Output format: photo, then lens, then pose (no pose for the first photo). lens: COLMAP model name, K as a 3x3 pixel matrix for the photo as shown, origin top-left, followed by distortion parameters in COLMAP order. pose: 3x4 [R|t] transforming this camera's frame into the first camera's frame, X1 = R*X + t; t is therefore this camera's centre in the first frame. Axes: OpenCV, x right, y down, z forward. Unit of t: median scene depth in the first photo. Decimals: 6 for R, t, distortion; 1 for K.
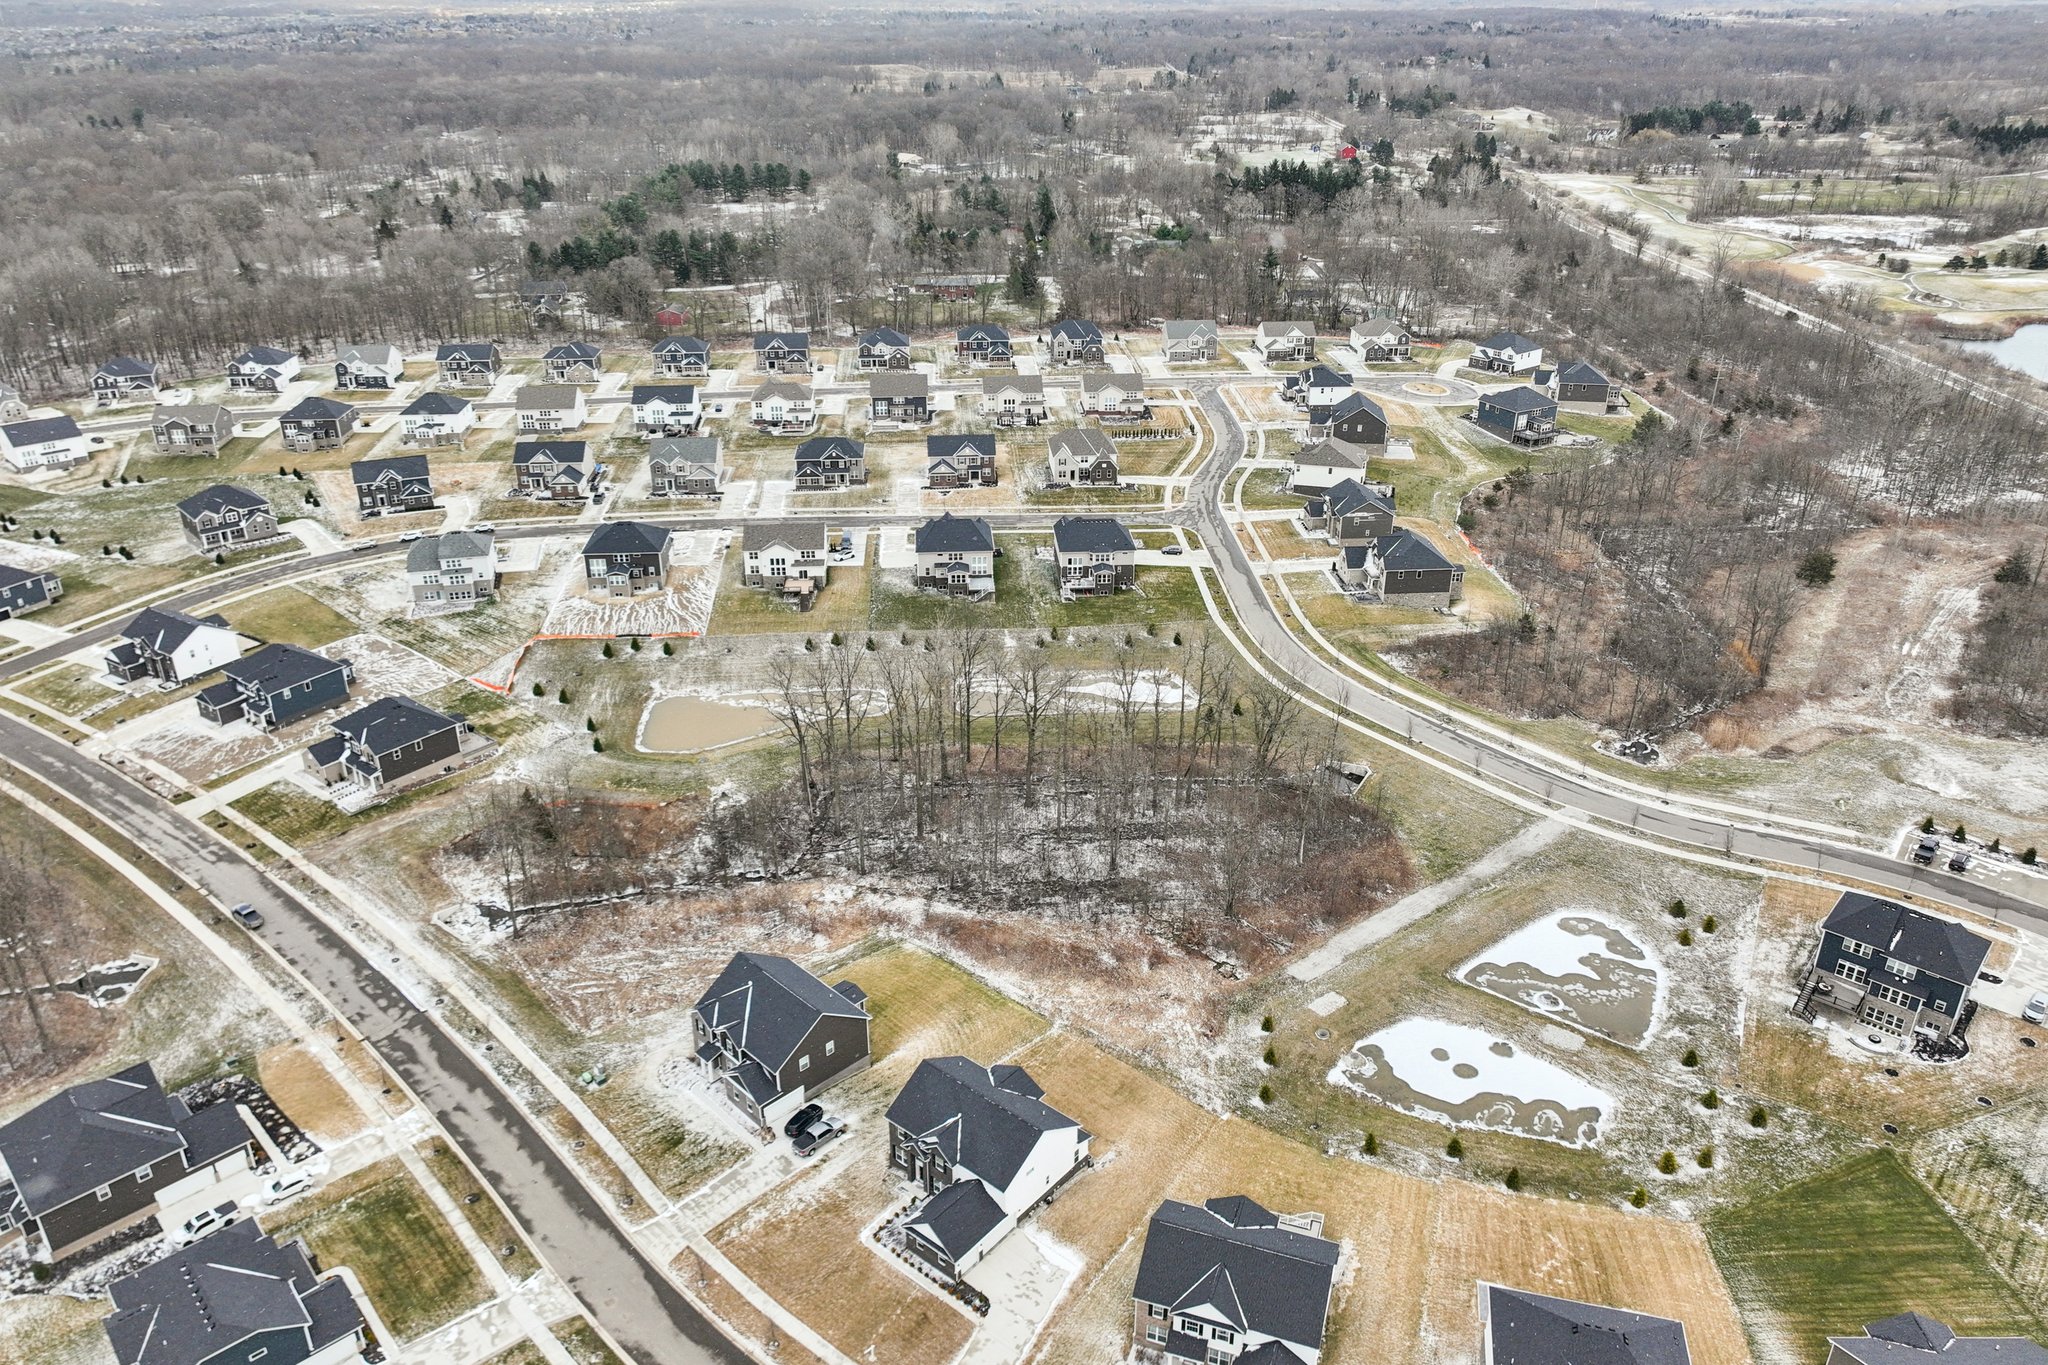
lens RADIAL K [[1441.3, 0, 1024.0], [0, 1441.3, 682.5], [0, 0, 1]] dist [0.003733, 0.003161]
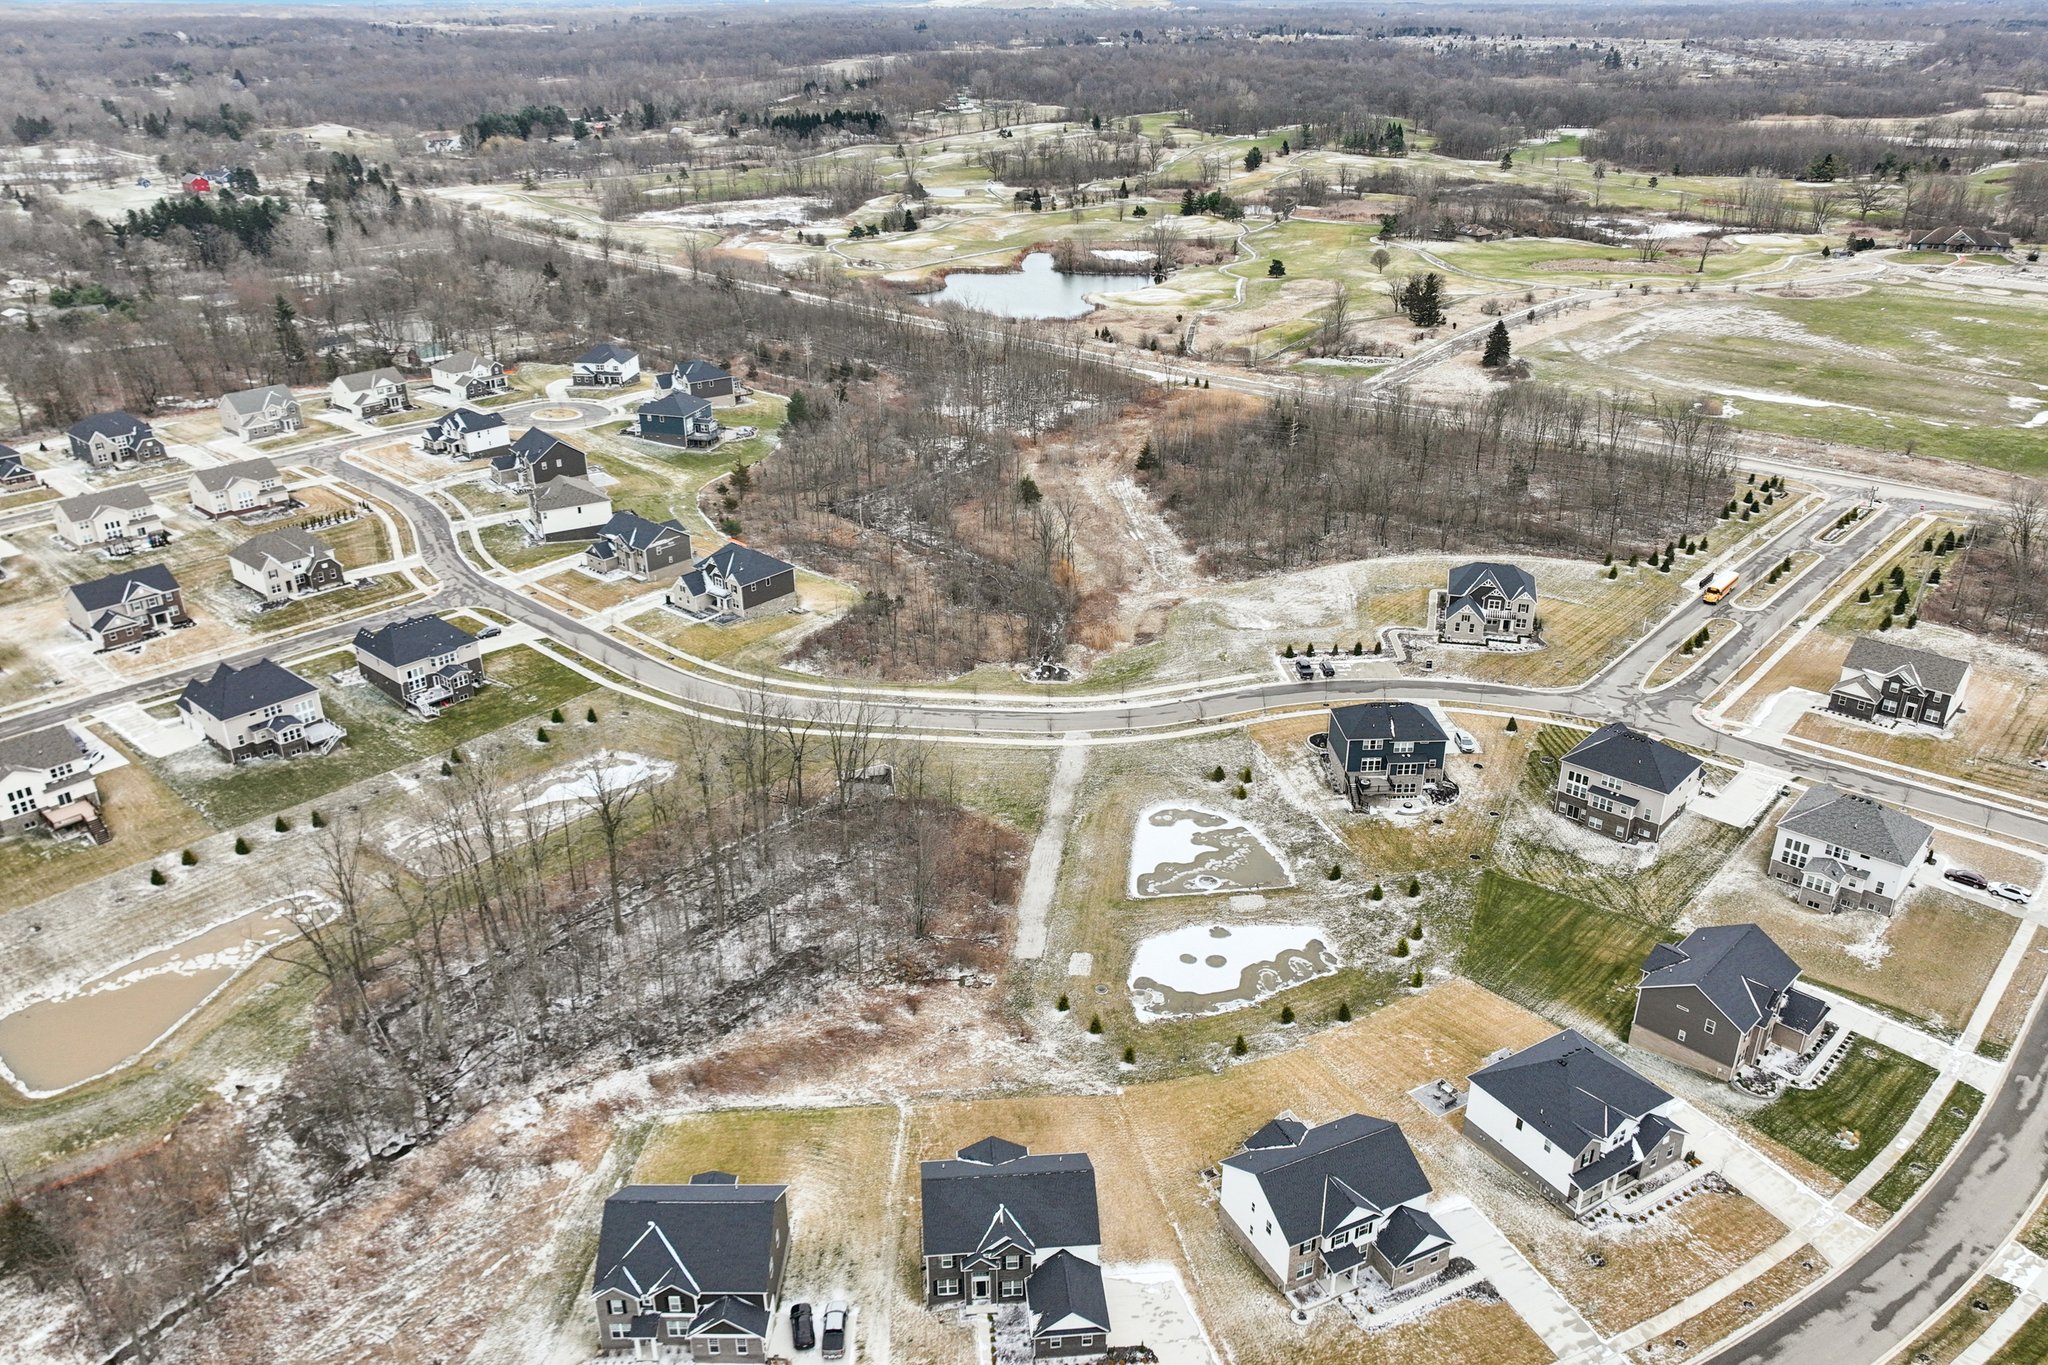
lens RADIAL K [[1497.2, 0, 1024.0], [0, 1497.2, 682.5], [0, 0, 1]] dist [0.007497, 0.005410]
pose [[0.712424, -0.298175, 0.635251, -0.358144], [0.310364, 0.945772, 0.095859, -0.069240], [-0.629386, 0.128867, 0.766334, 0.137394]]
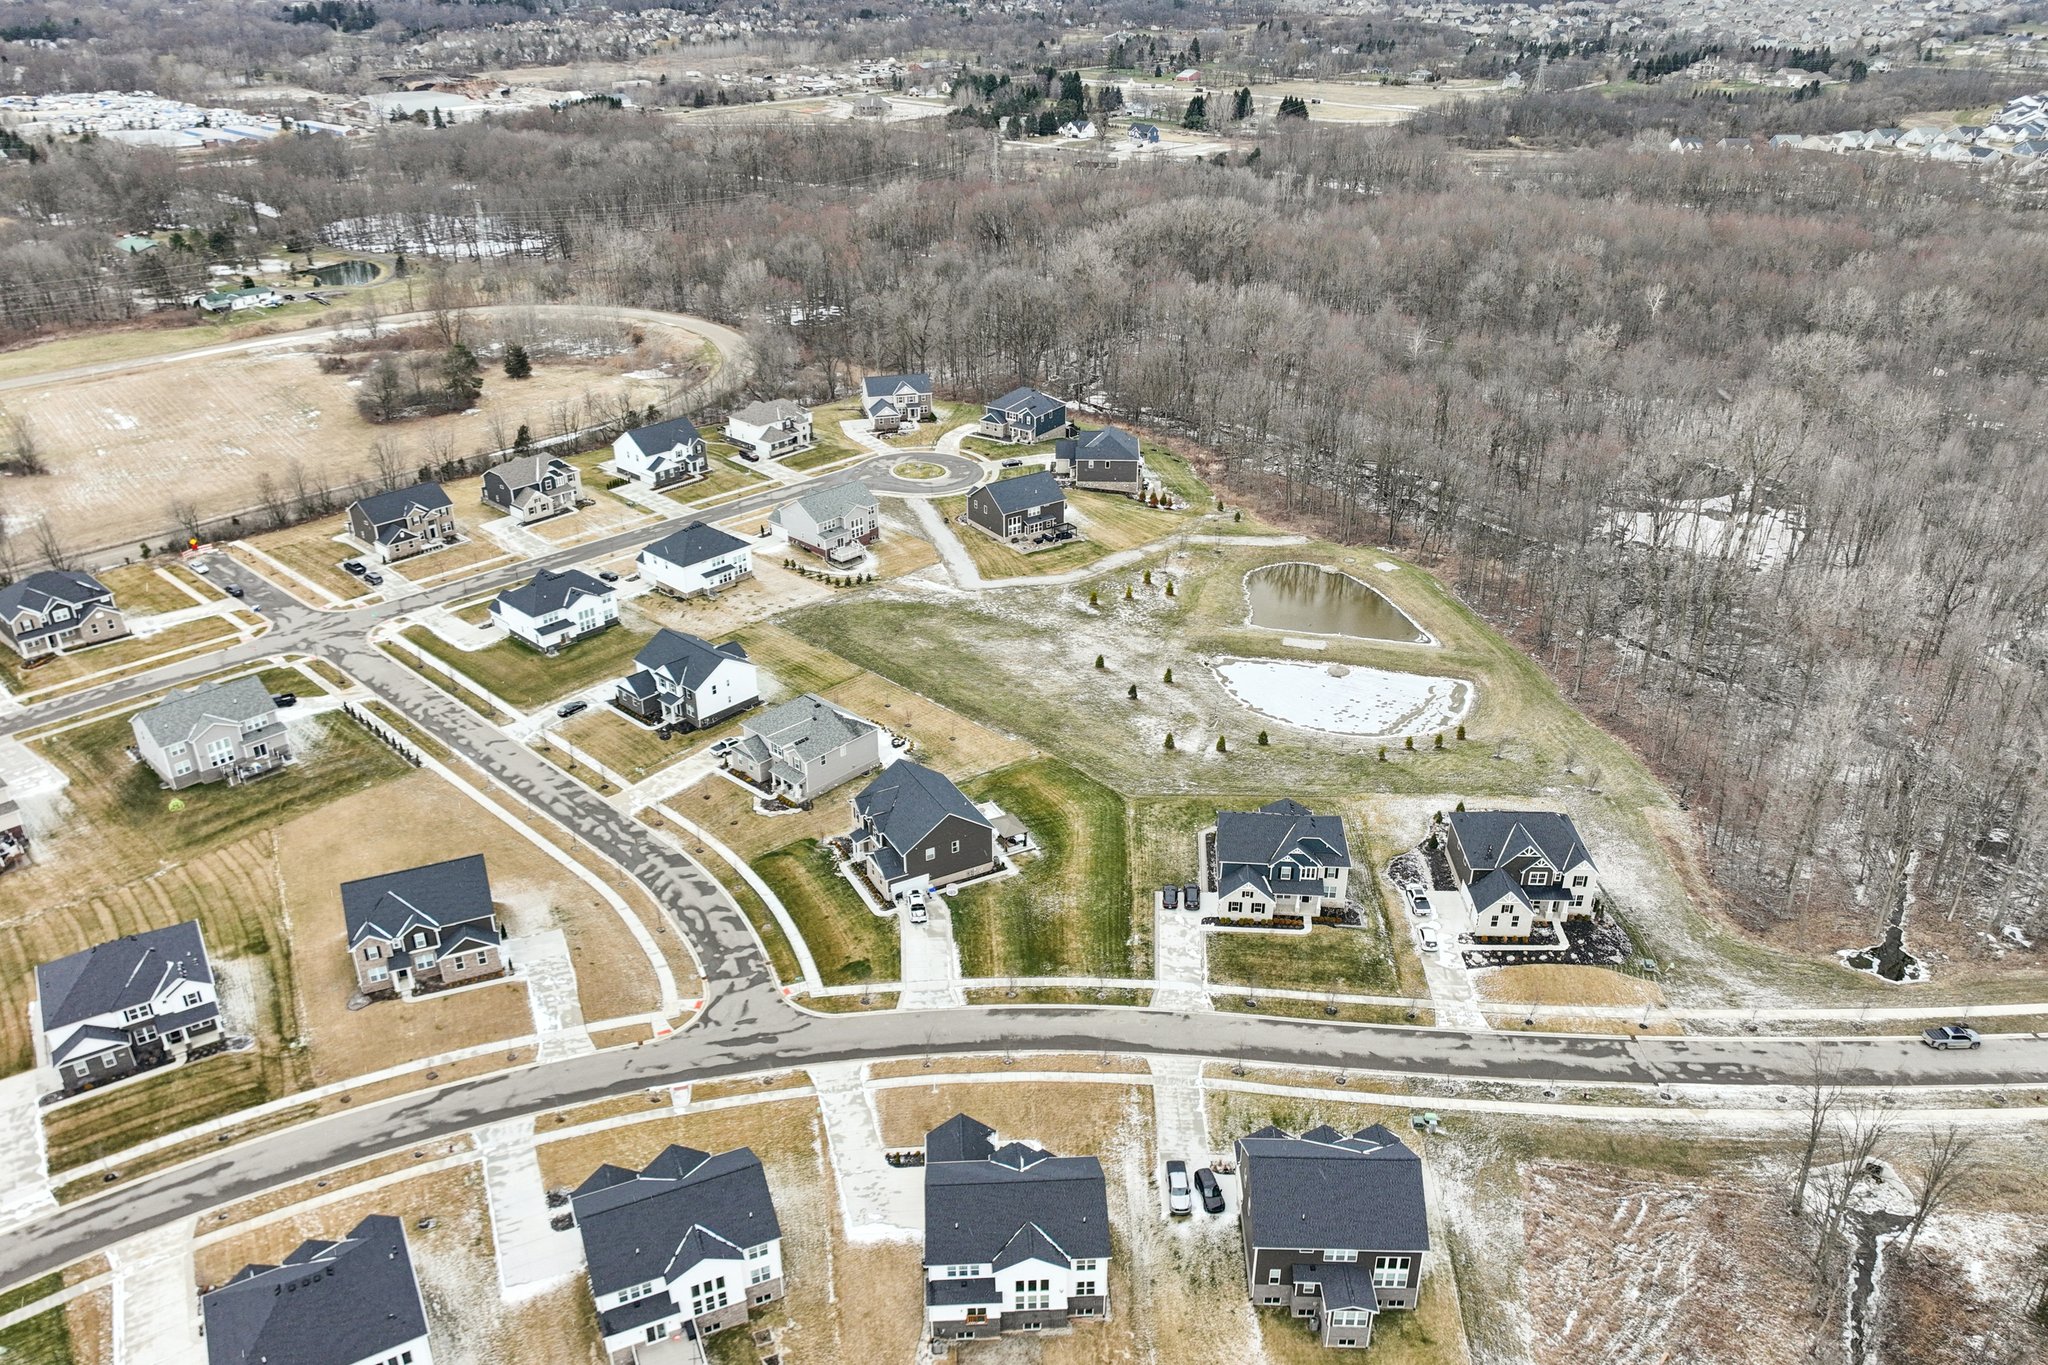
lens RADIAL K [[1497.2, 0, 1024.0], [0, 1497.2, 682.5], [0, 0, 1]] dist [0.007497, 0.005410]
pose [[-0.726645, 0.313621, -0.611252, 0.288200], [-0.298835, 0.656858, 0.692269, -0.370202], [0.618615, 0.685697, -0.383582, 0.755937]]
